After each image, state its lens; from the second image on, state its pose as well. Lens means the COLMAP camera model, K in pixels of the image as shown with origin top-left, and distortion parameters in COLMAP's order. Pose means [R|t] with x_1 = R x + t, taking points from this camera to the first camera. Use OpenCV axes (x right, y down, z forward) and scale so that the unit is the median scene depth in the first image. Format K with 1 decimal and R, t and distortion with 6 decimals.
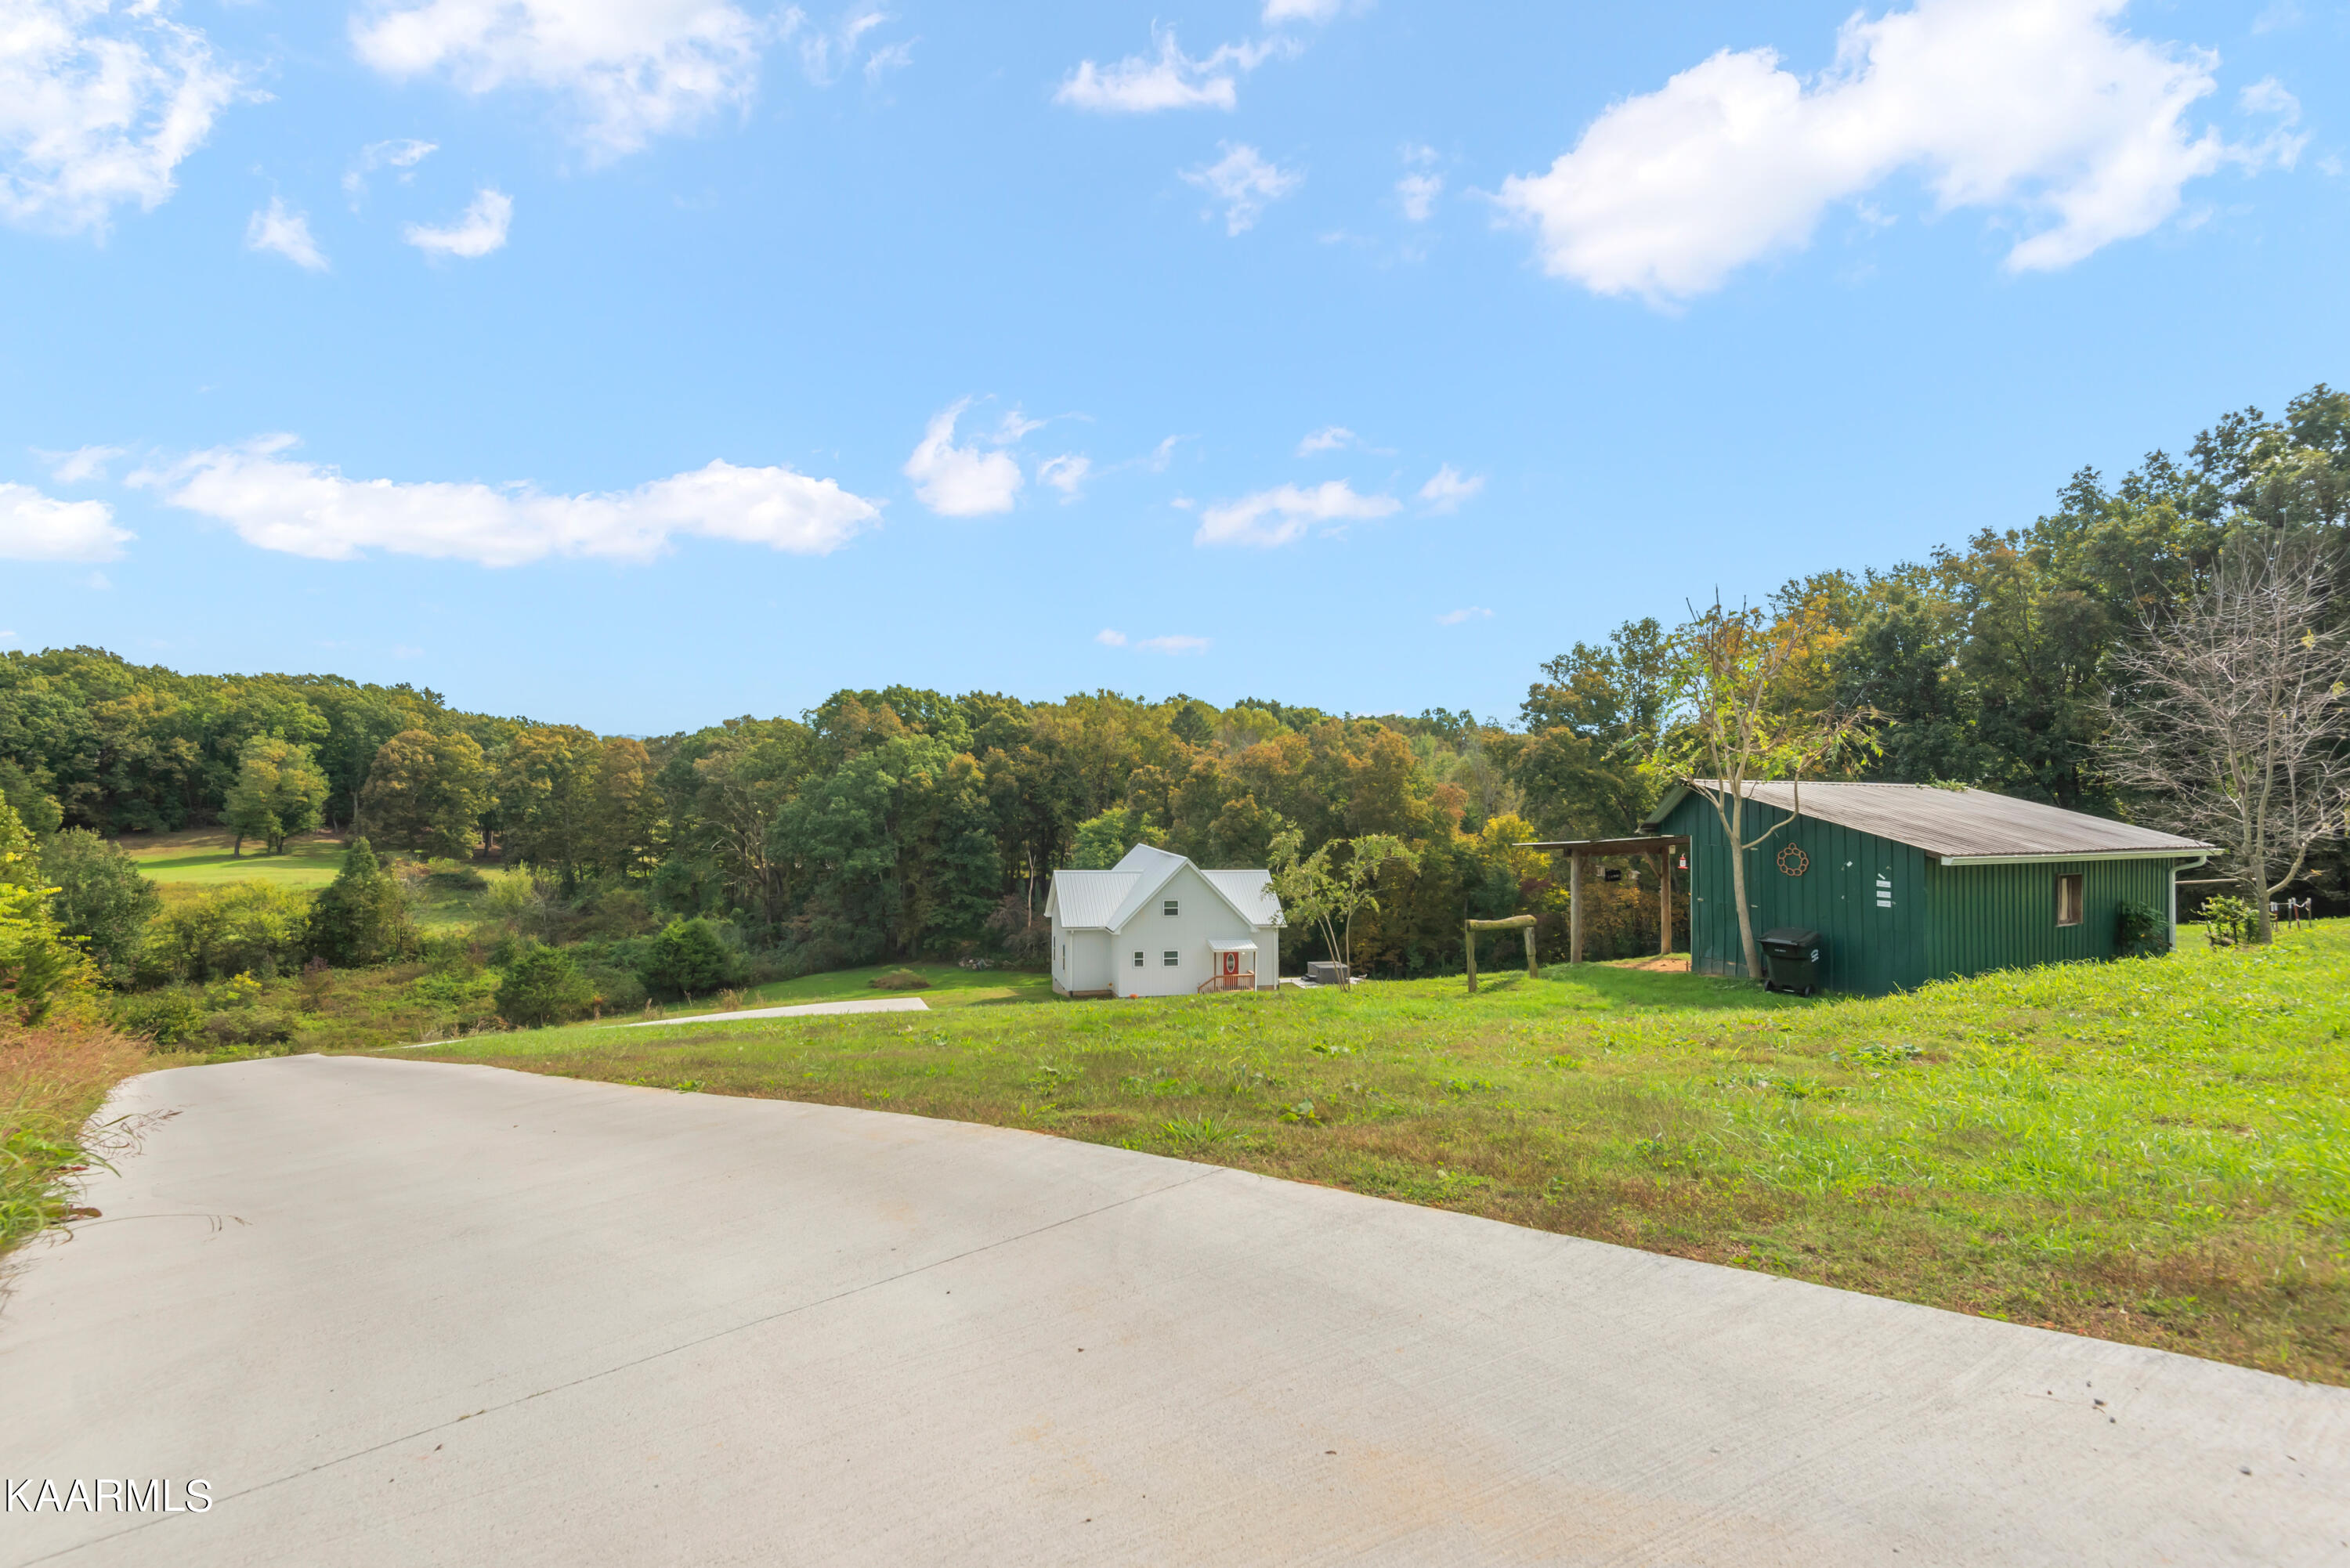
lens RADIAL K [[1042.1, 0, 1175.0], [0, 1042.1, 784.0], [0, 0, 1]] dist [0.013148, 0.000165]
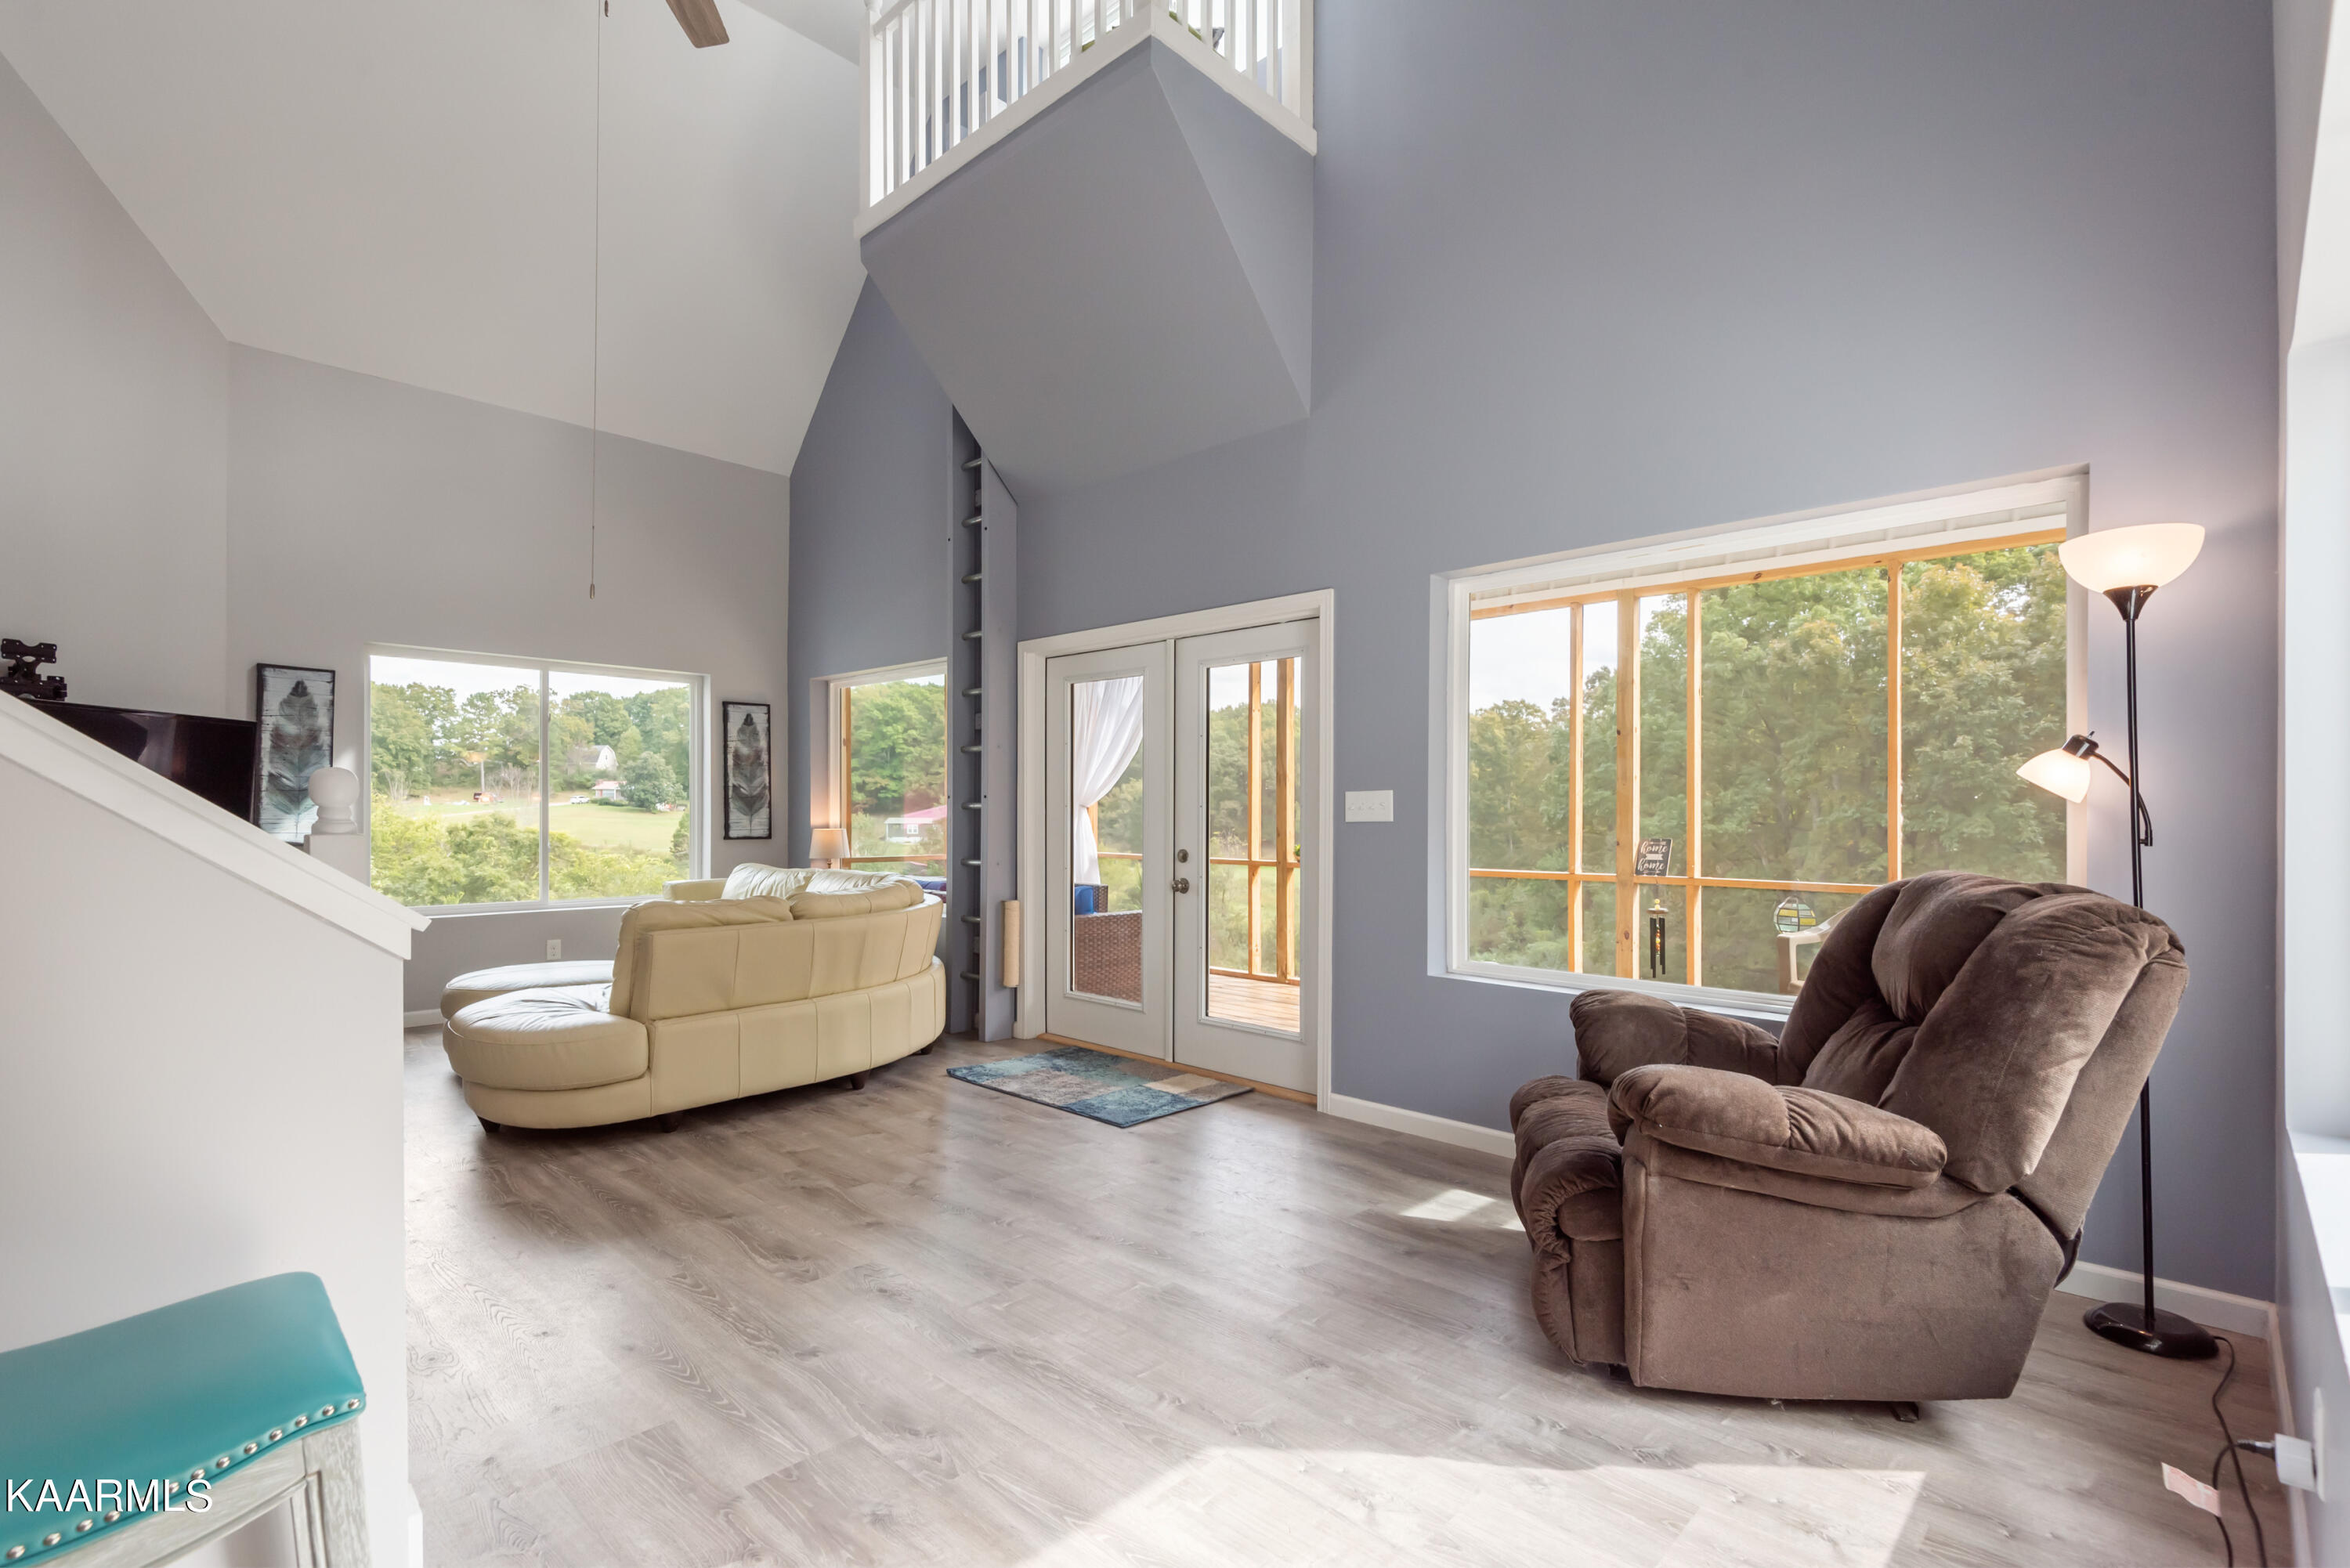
lens RADIAL K [[1072.6, 0, 1160.2], [0, 1072.6, 815.8], [0, 0, 1]] dist [0.011126, -0.006184]
pose [[0.479803, -0.025673, -0.877001, 0.013425], [-0.001533, 0.999546, -0.030099, 0.071656], [0.877375, 0.015786, 0.479545, 0.459913]]
